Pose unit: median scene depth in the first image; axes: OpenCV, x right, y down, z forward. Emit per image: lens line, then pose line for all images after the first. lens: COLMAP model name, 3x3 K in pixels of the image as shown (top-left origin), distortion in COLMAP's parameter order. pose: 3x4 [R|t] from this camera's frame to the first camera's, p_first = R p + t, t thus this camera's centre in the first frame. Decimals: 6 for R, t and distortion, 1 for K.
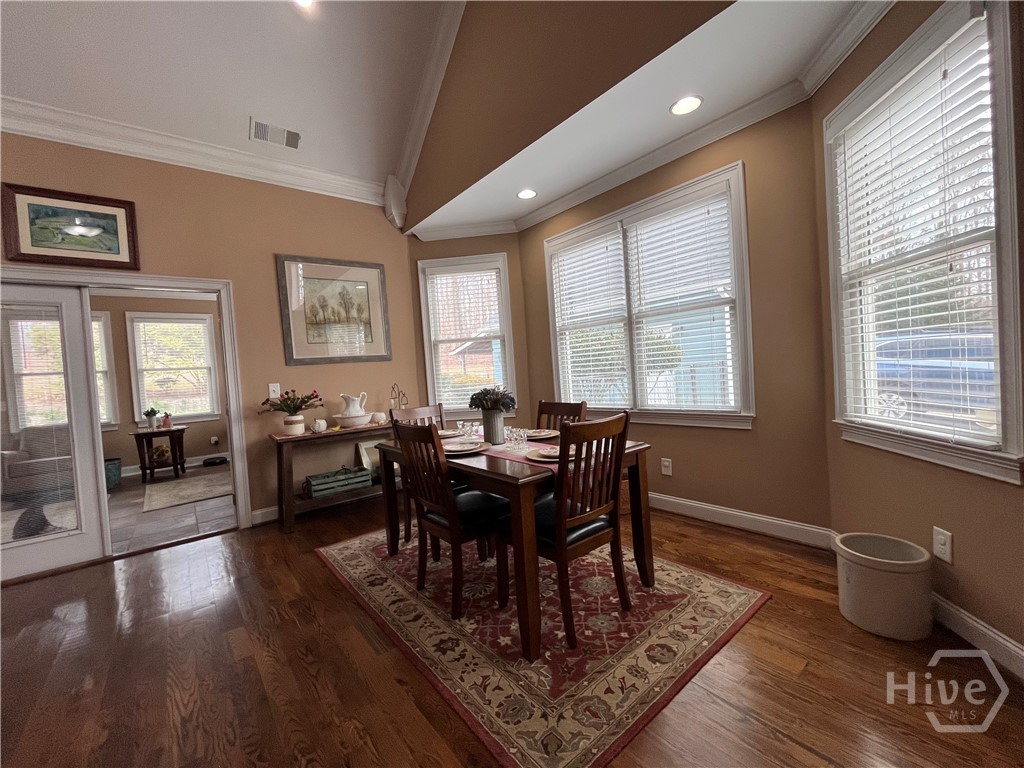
lens RADIAL K [[416.5, 0, 511.3], [0, 416.5, 385.0], [0, 0, 1]] dist [-0.002060, -0.000774]
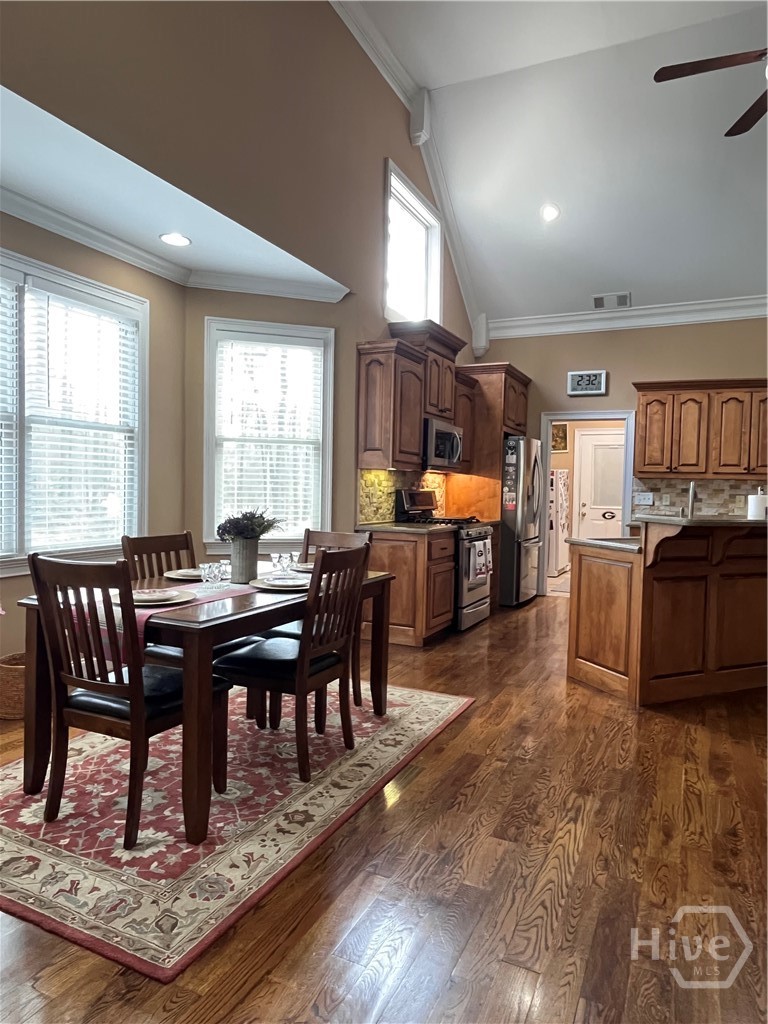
lens RADIAL K [[647.0, 0, 385.3], [0, 647.0, 512.5], [0, 0, 1]] dist [-0.005566, -0.000430]
pose [[-0.430913, 0.025286, 0.902039, -0.848471], [0.037867, 0.999234, -0.009921, 0.021997], [-0.901599, 0.029882, -0.431540, 0.868606]]
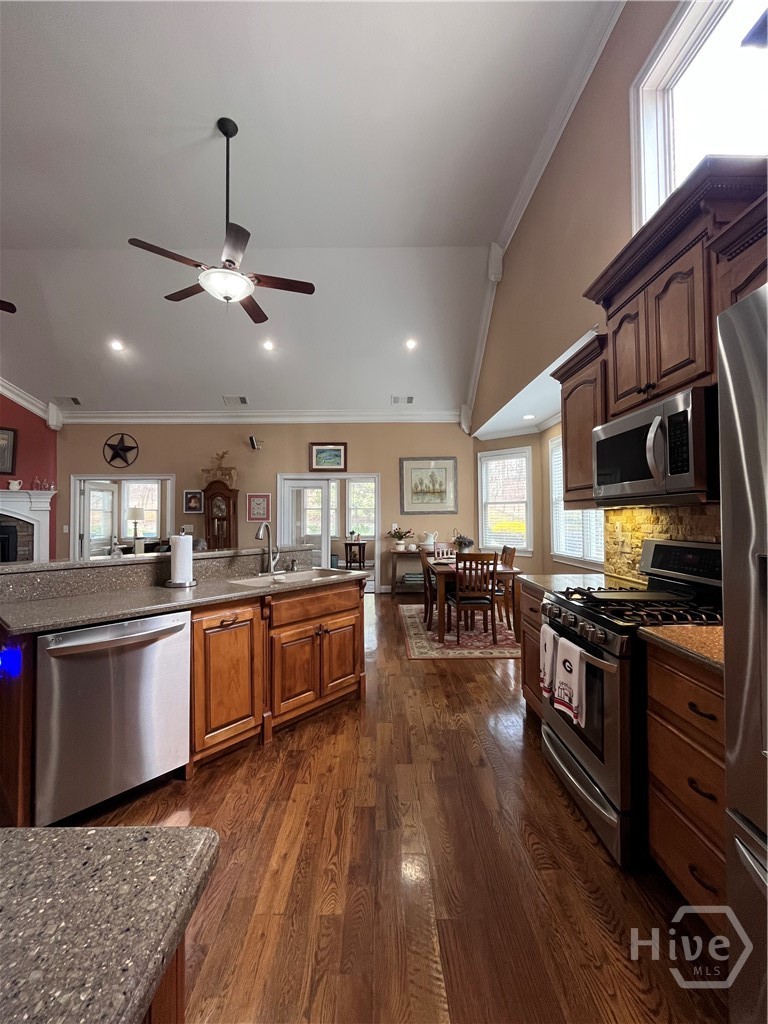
lens RADIAL K [[416.5, 0, 383.5], [0, 416.5, 511.3], [0, 0, 1]] dist [-0.002060, -0.000774]
pose [[0.783056, 0.052663, -0.619718, 0.625221], [-0.066655, 0.997776, 0.000566, -0.061421], [0.618369, 0.040865, 0.784825, -0.599623]]
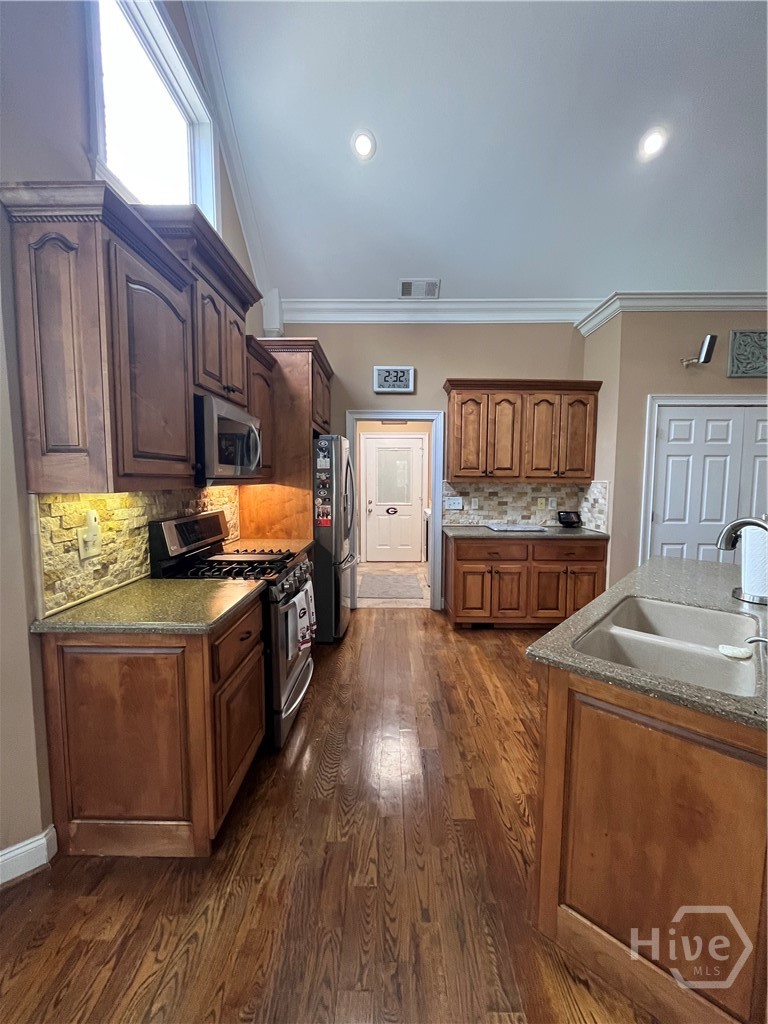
lens RADIAL K [[416.5, 0, 382.0], [0, 416.5, 510.9], [0, 0, 1]] dist [-0.002060, -0.000774]
pose [[-0.765910, 0.016587, 0.642734, -0.055627], [0.071249, 0.995700, 0.059209, -0.073600], [-0.638988, 0.091143, -0.763798, 0.395737]]
